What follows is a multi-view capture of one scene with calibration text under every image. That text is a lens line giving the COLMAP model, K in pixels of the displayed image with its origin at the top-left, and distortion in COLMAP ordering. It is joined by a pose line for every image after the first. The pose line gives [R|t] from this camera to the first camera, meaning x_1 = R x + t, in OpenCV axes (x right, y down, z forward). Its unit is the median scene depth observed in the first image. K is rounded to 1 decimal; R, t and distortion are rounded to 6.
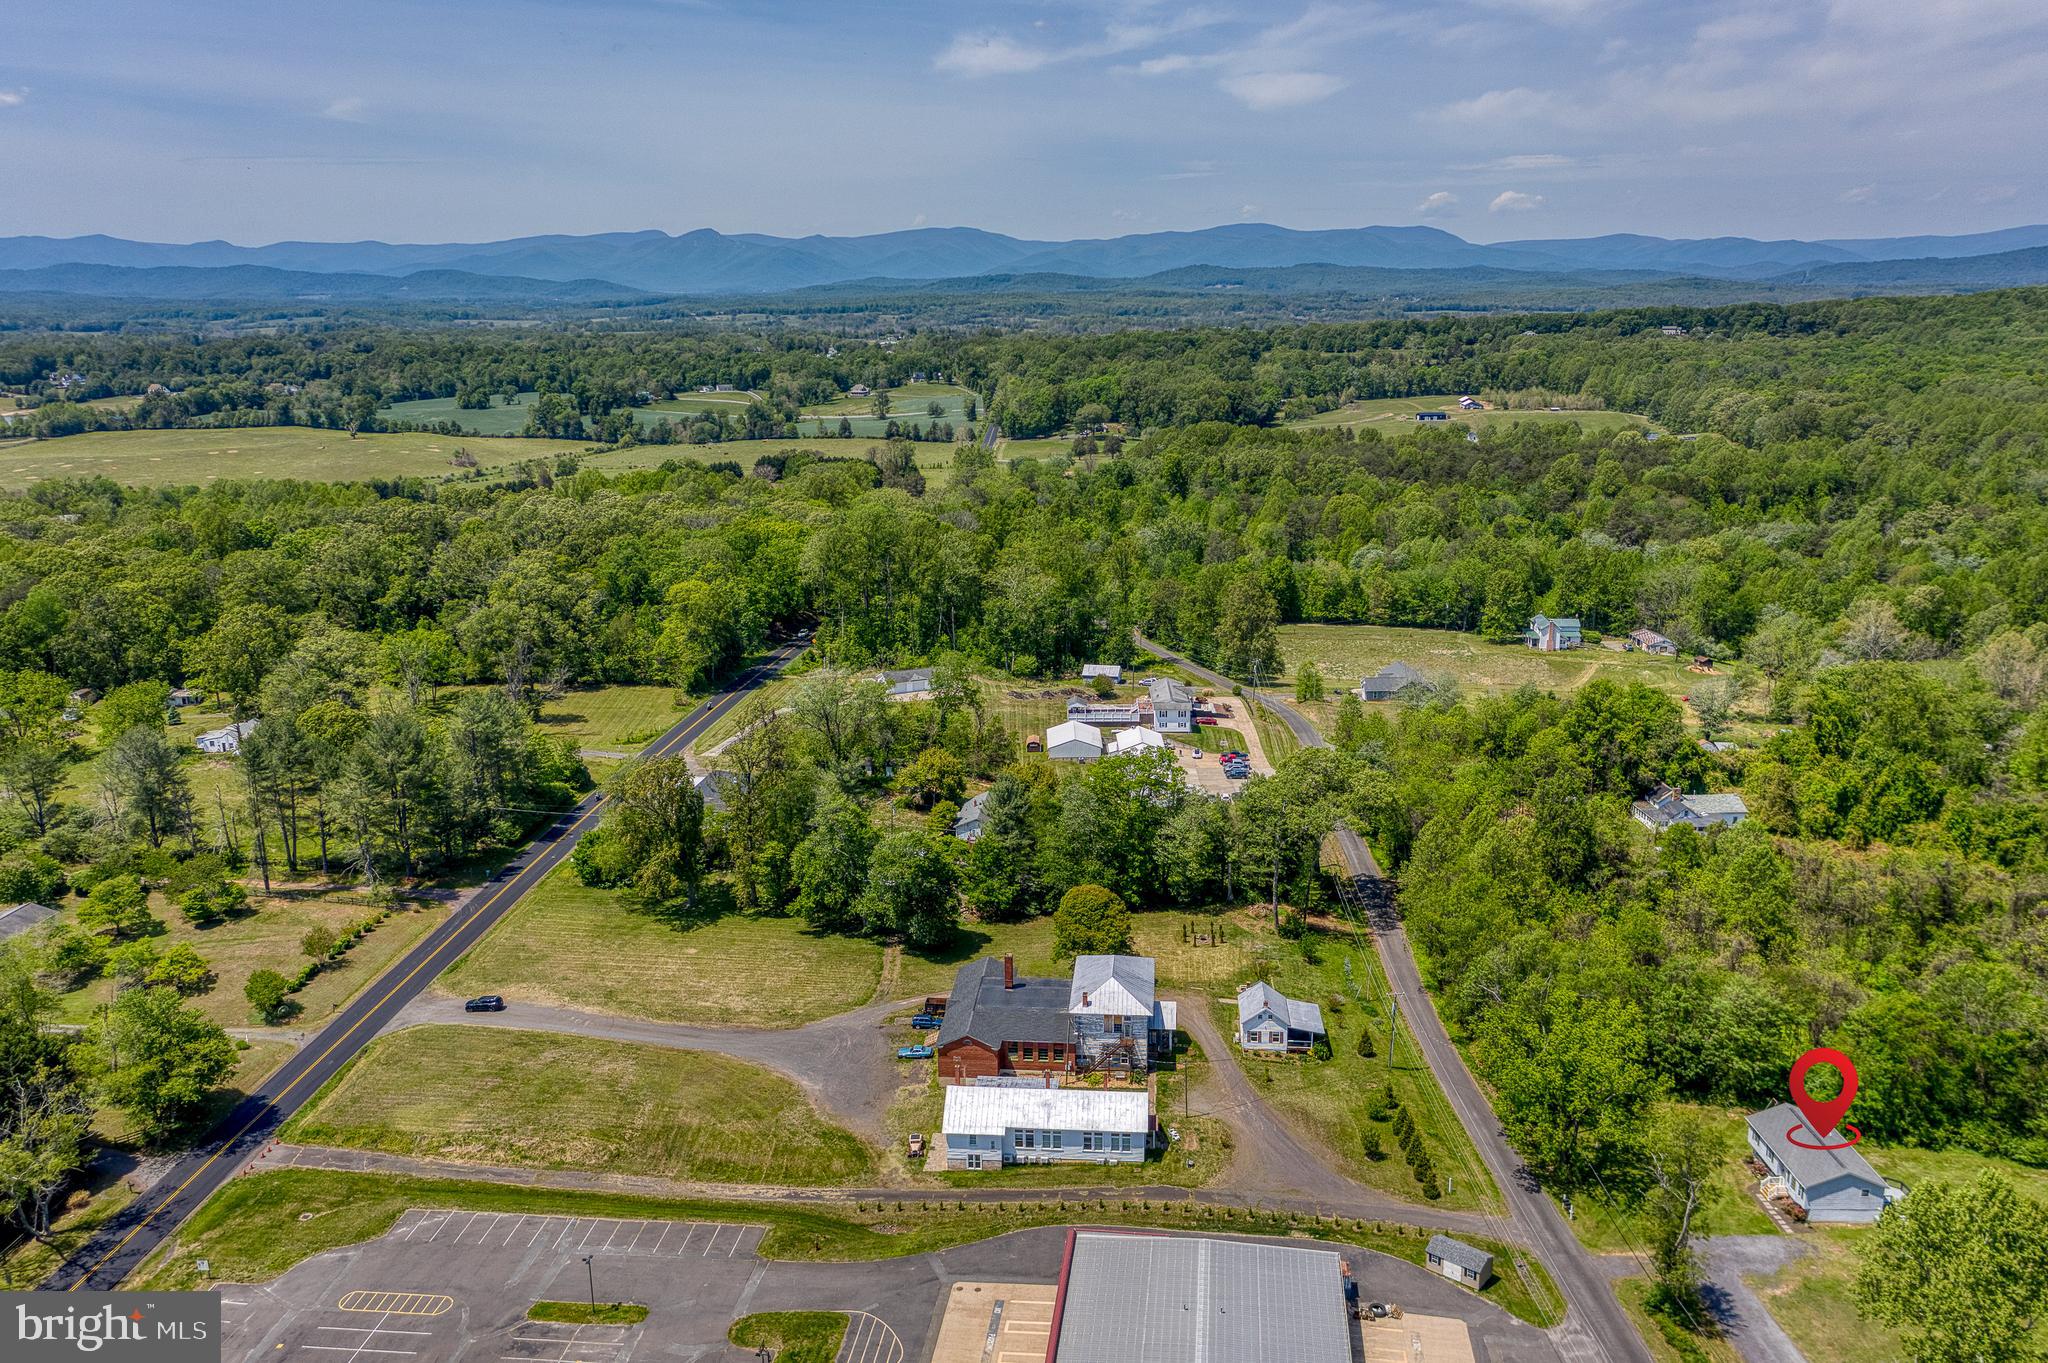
lens RADIAL K [[1571.1, 0, 1014.4], [0, 1571.1, 681.6], [0, 0, 1]] dist [0.000131, 0.039119]
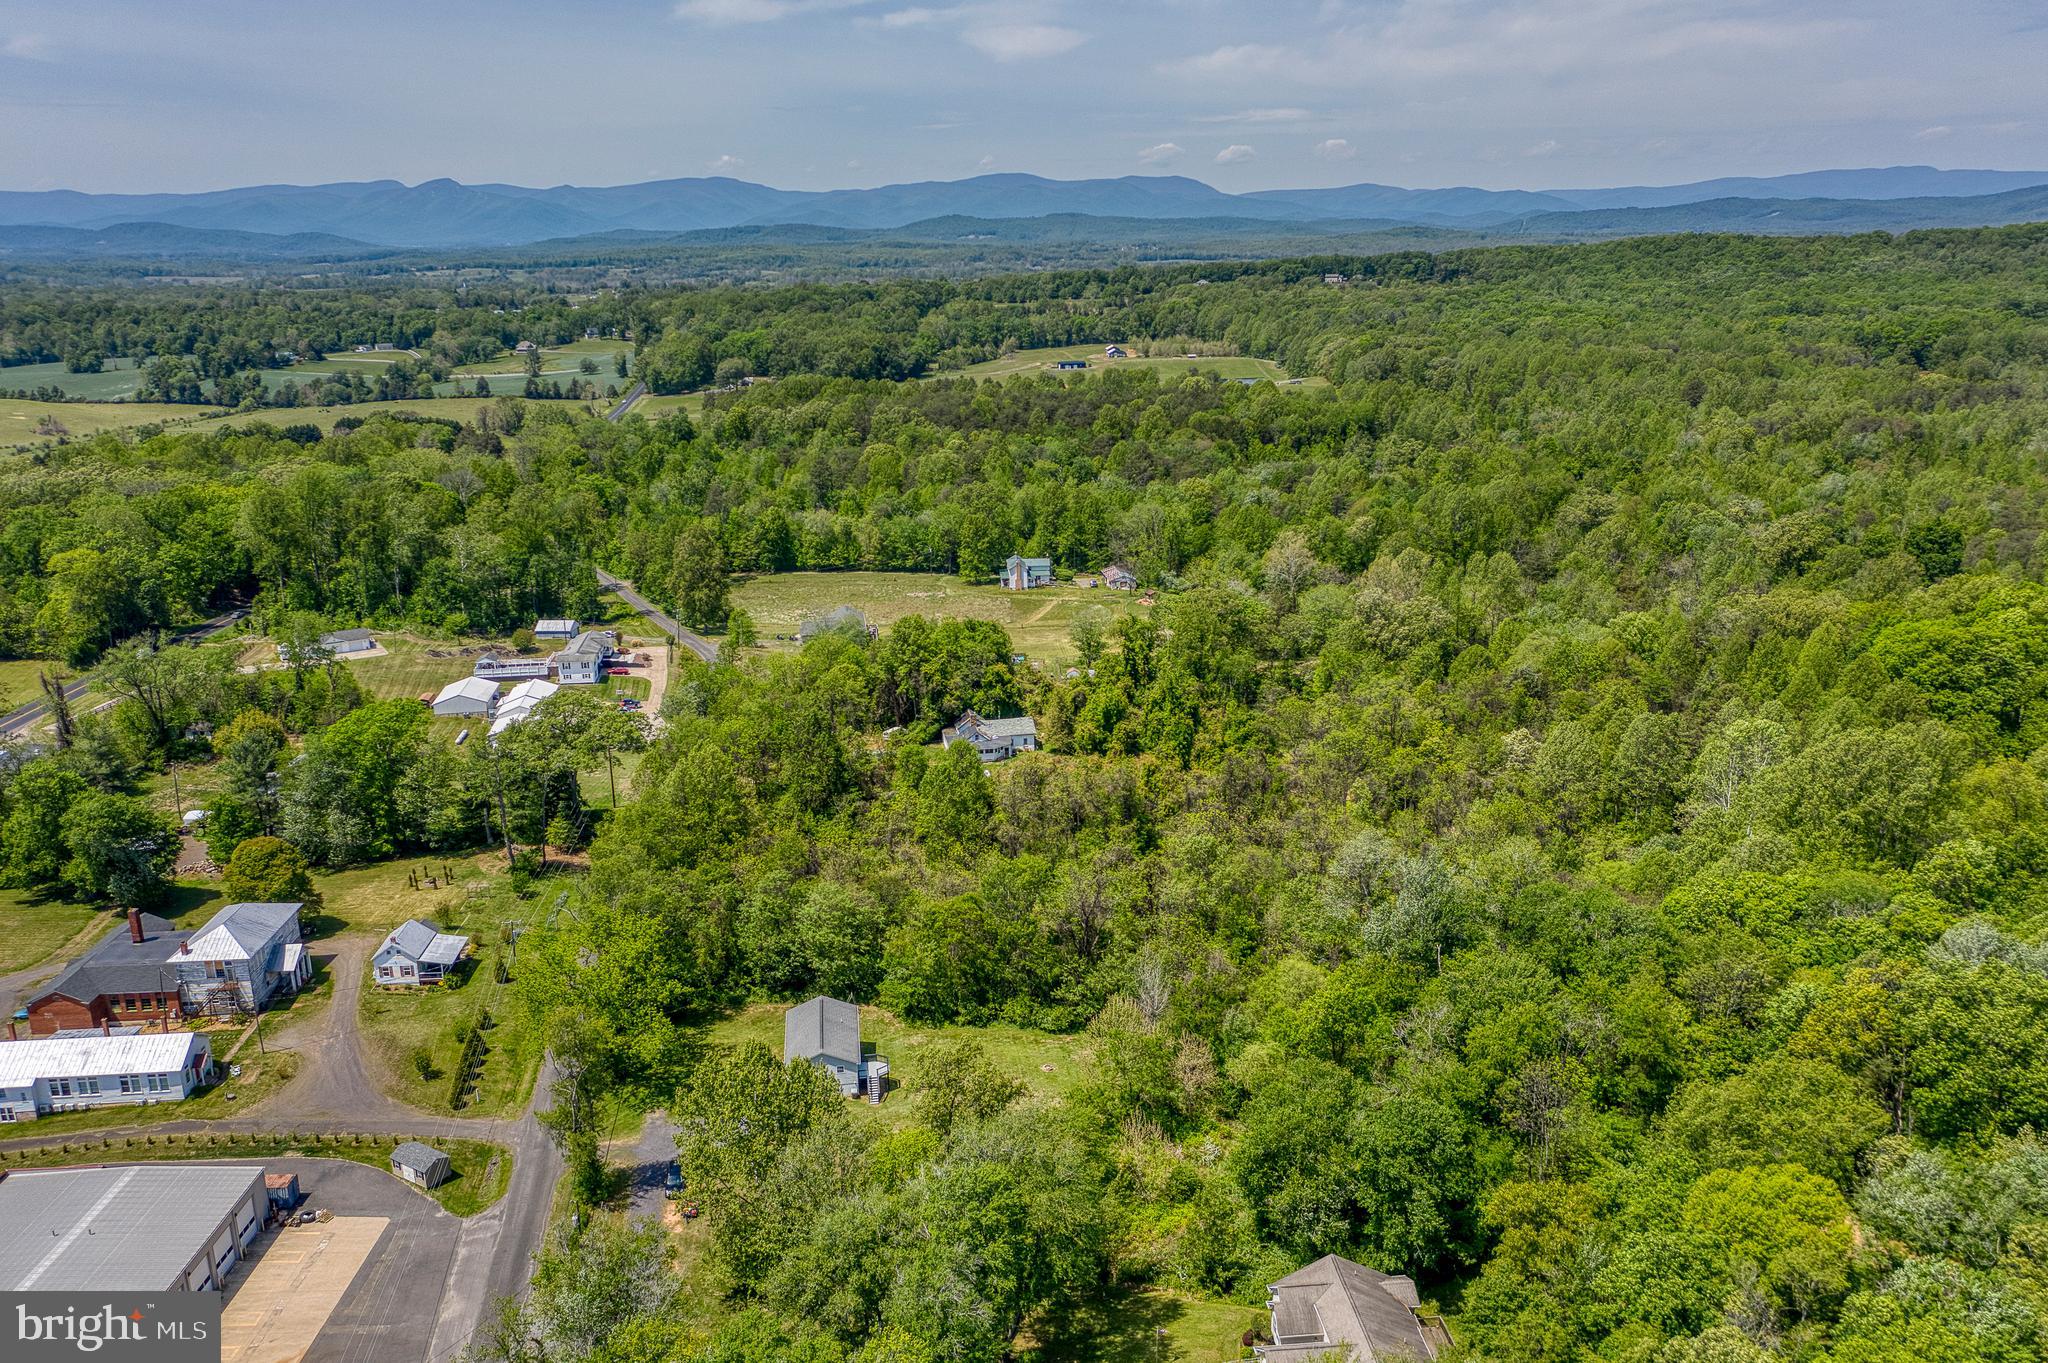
lens RADIAL K [[1571.1, 0, 1014.4], [0, 1571.1, 681.6], [0, 0, 1]] dist [0.000131, 0.039119]
pose [[0.989448, -0.045001, 0.137725, 0.135641], [0.040967, 0.998648, 0.031984, 0.005647], [-0.138978, -0.026004, 0.989954, -0.026498]]
